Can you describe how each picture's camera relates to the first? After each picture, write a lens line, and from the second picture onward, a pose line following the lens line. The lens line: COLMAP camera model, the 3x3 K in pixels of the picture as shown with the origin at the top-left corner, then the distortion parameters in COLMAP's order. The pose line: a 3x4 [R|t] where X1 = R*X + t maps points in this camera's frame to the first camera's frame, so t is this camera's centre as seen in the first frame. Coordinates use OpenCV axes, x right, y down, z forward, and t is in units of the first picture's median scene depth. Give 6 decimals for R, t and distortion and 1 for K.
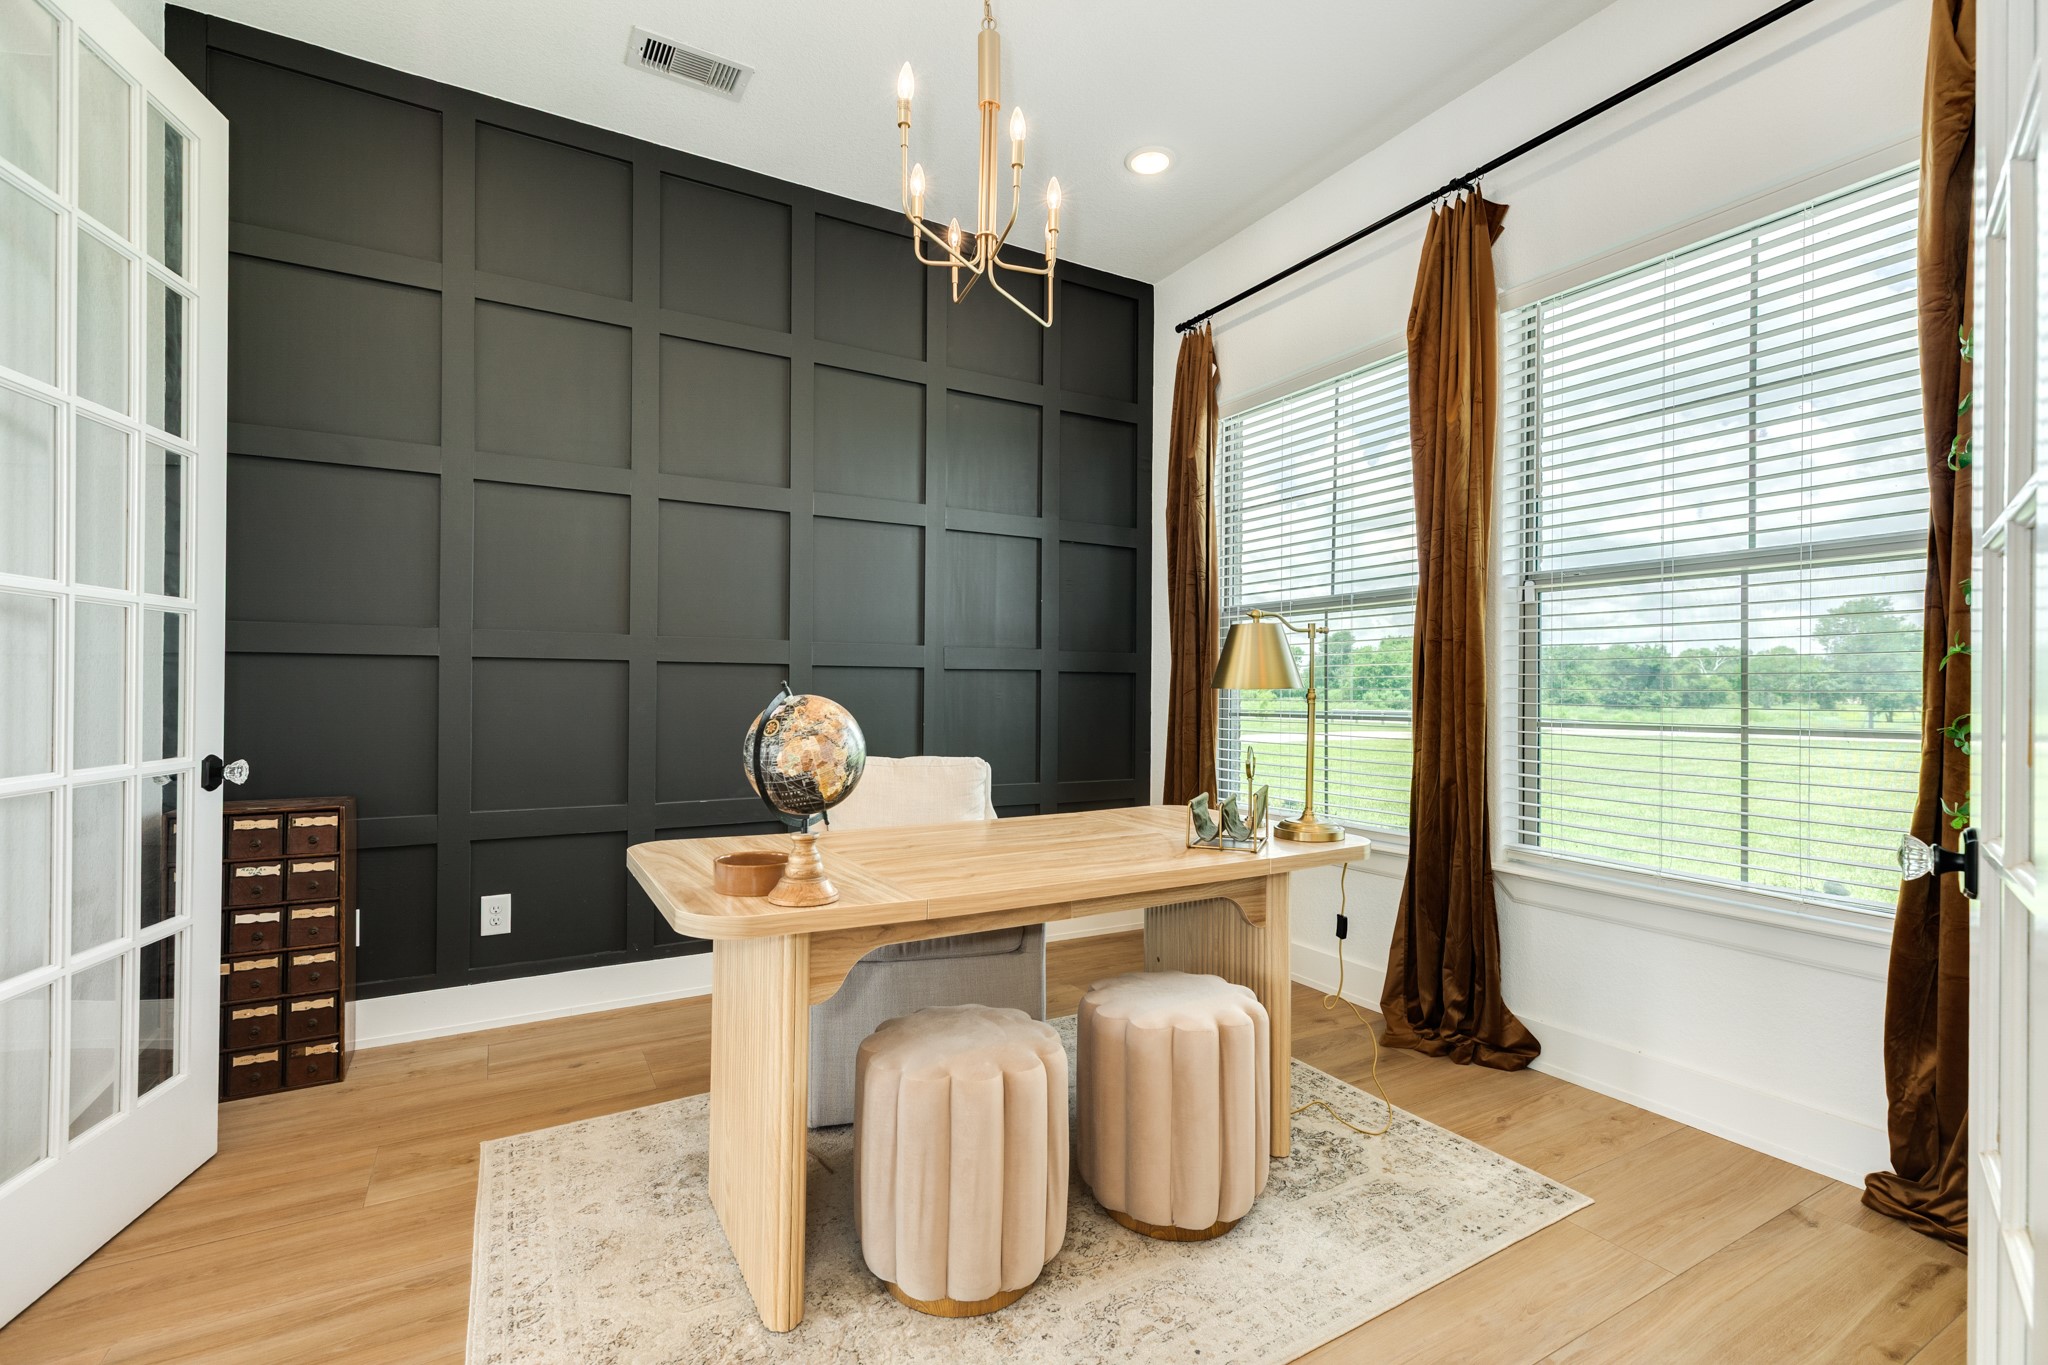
lens RADIAL K [[948.6, 0, 1026.0], [0, 948.6, 696.6], [0, 0, 1]] dist [0.001991, -0.000008]
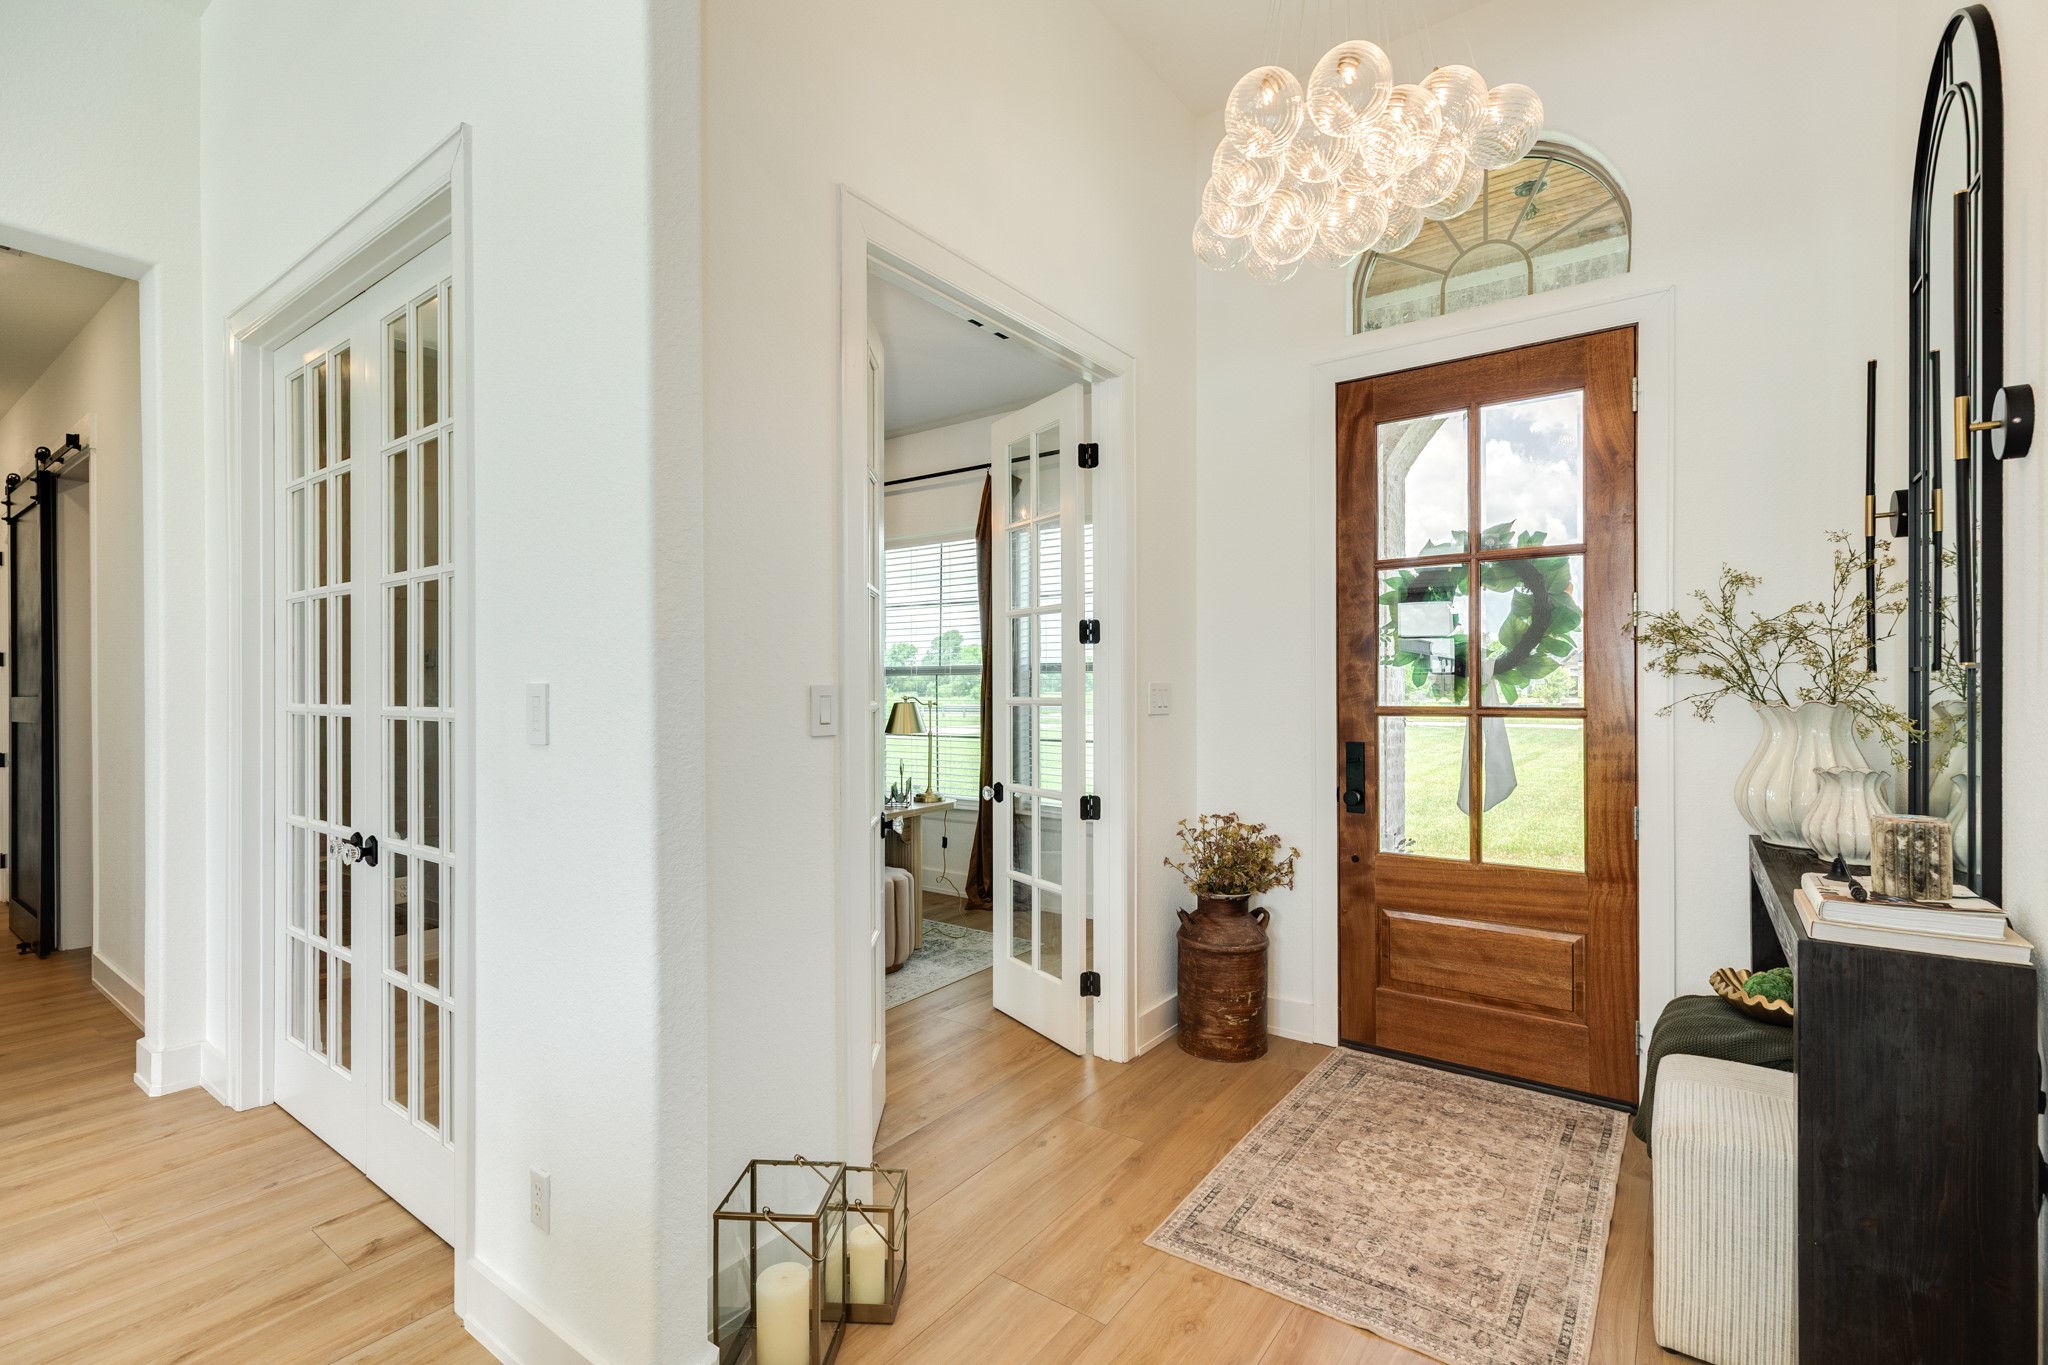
lens RADIAL K [[911.2, 0, 1022.5], [0, 911.2, 686.3], [0, 0, 1]] dist [0.003370, -0.000652]
pose [[0.922168, -0.006924, 0.386728, -0.295792], [0.007370, 0.999973, 0.000330, -0.106654], [-0.386720, 0.002546, 0.922194, -0.958575]]
